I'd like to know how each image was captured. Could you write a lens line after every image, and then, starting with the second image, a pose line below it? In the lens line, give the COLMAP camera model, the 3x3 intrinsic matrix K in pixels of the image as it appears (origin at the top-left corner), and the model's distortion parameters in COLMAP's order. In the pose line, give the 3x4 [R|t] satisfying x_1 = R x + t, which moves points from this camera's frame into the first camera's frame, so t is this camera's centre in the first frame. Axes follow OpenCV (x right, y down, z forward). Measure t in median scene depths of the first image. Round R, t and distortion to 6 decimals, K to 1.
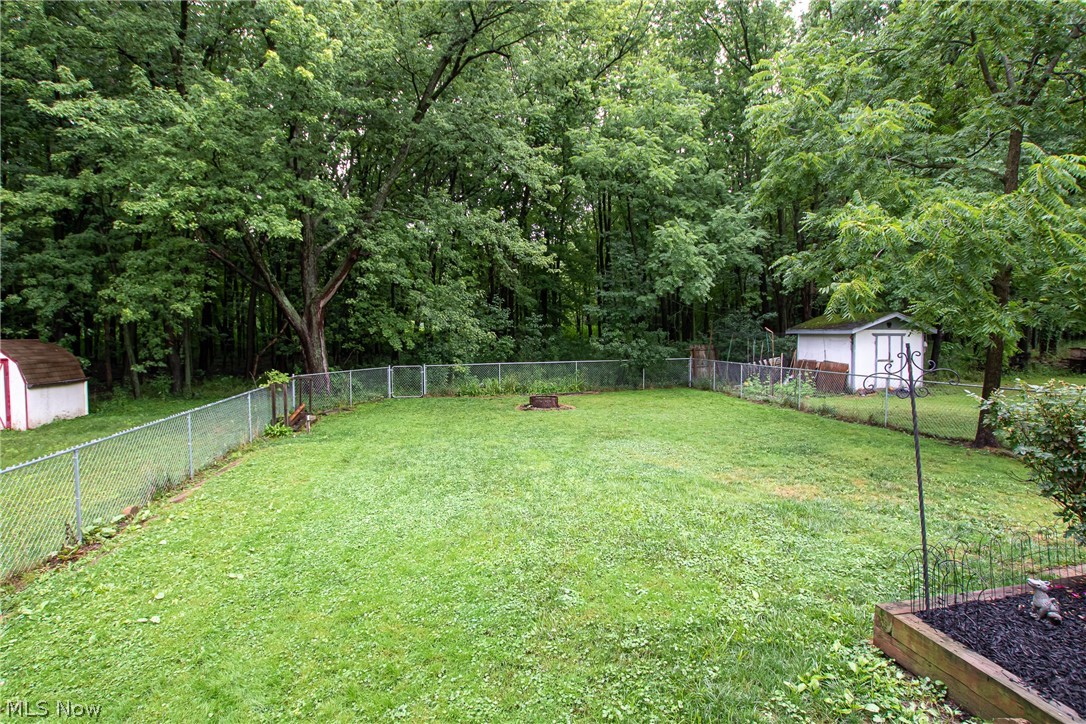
lens RADIAL K [[530.6, 0, 540.2], [0, 530.6, 330.3], [0, 0, 1]] dist [-0.002795, 0.000100]
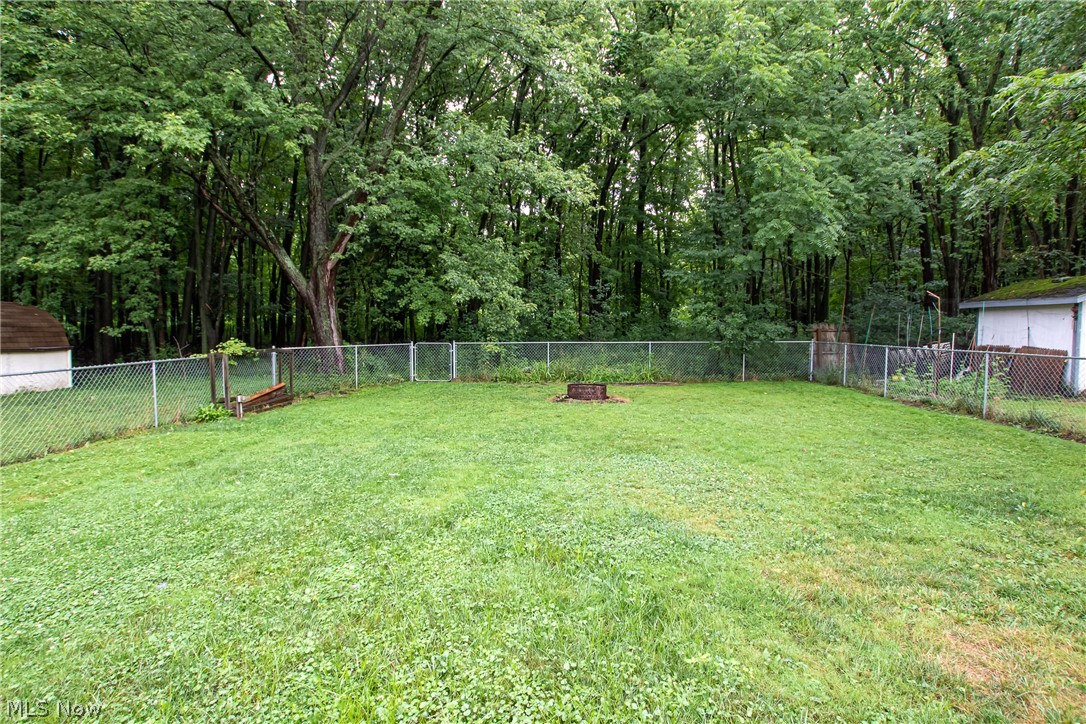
lens RADIAL K [[544.1, 0, 547.5], [0, 544.1, 336.3], [0, 0, 1]] dist [0.003263, -0.012430]
pose [[0.978129, 0.014006, -0.207528, 0.094978], [-0.008730, 0.999615, 0.026321, 0.033729], [0.207817, -0.023934, 0.977875, 0.219710]]
